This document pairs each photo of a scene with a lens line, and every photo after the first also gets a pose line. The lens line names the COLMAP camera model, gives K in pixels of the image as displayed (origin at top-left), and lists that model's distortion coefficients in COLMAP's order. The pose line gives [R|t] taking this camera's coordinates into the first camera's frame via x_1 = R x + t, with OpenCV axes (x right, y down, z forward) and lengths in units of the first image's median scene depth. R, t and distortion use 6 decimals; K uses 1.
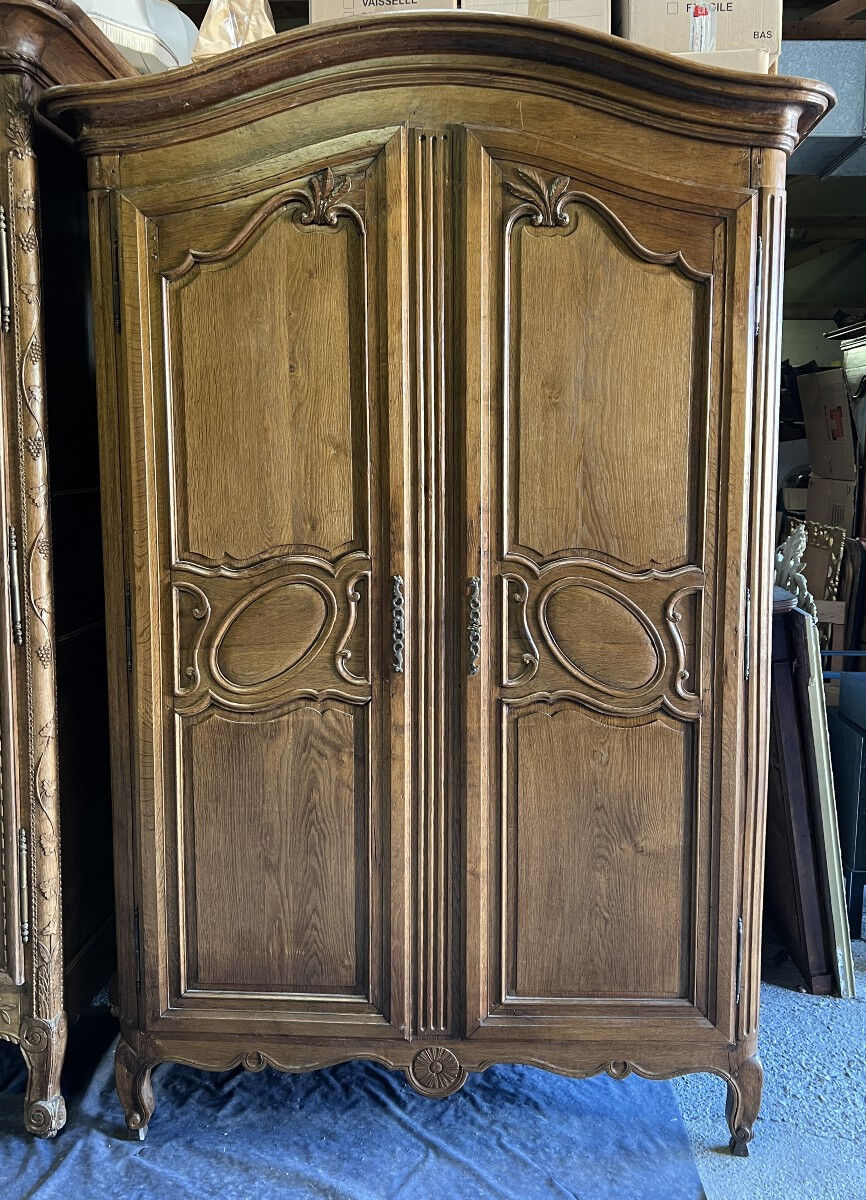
lens RADIAL K [[1043.8, 0, 445.5], [0, 1043.8, 551.1], [0, 0, 1]] dist [0.071702, -0.088894]
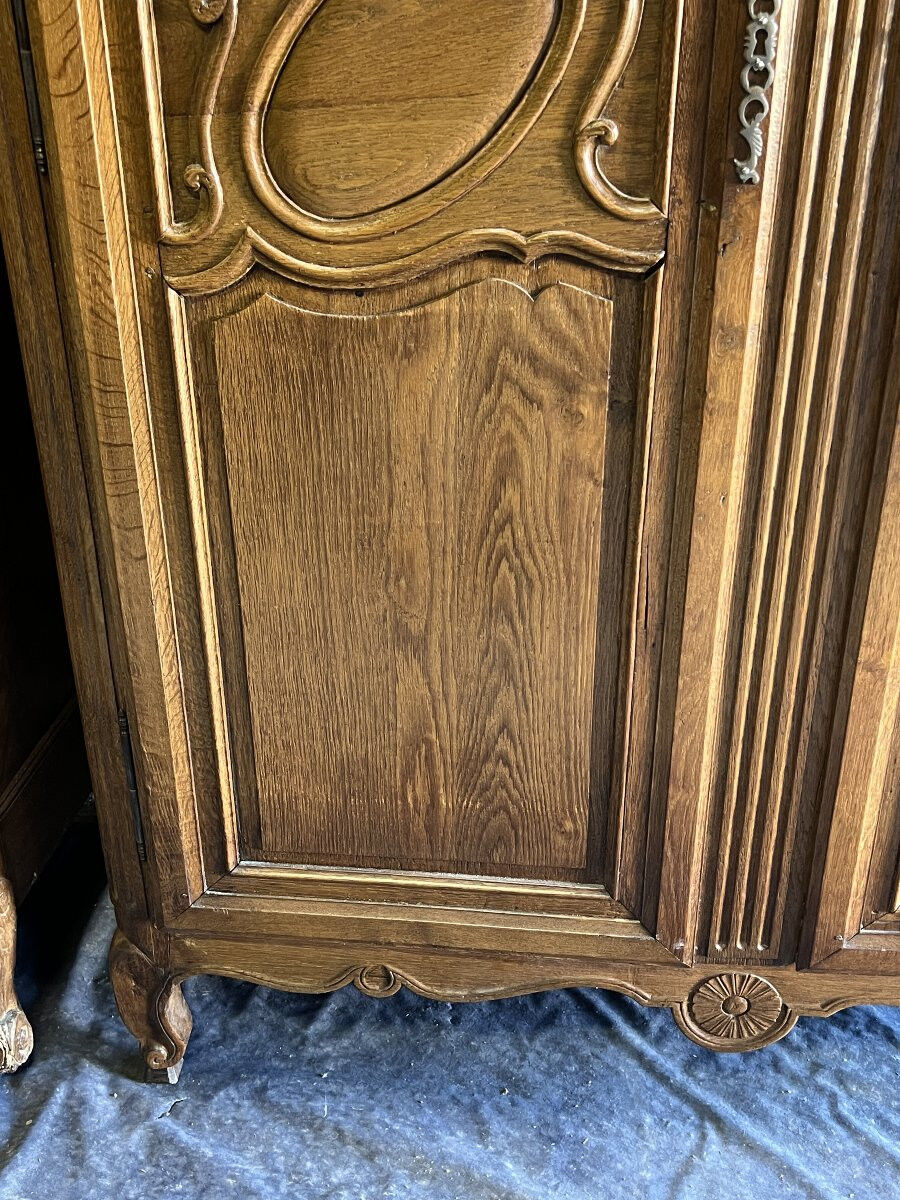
lens RADIAL K [[1319.5, 0, 465.3], [0, 1319.5, 626.4], [0, 0, 1]] dist [0.053638, 0.000000]
pose [[0.999219, 0.018931, -0.034689, -0.125196], [-0.004502, 0.926607, 0.376005, 0.083803], [0.039261, -0.375555, 0.925968, 0.491469]]
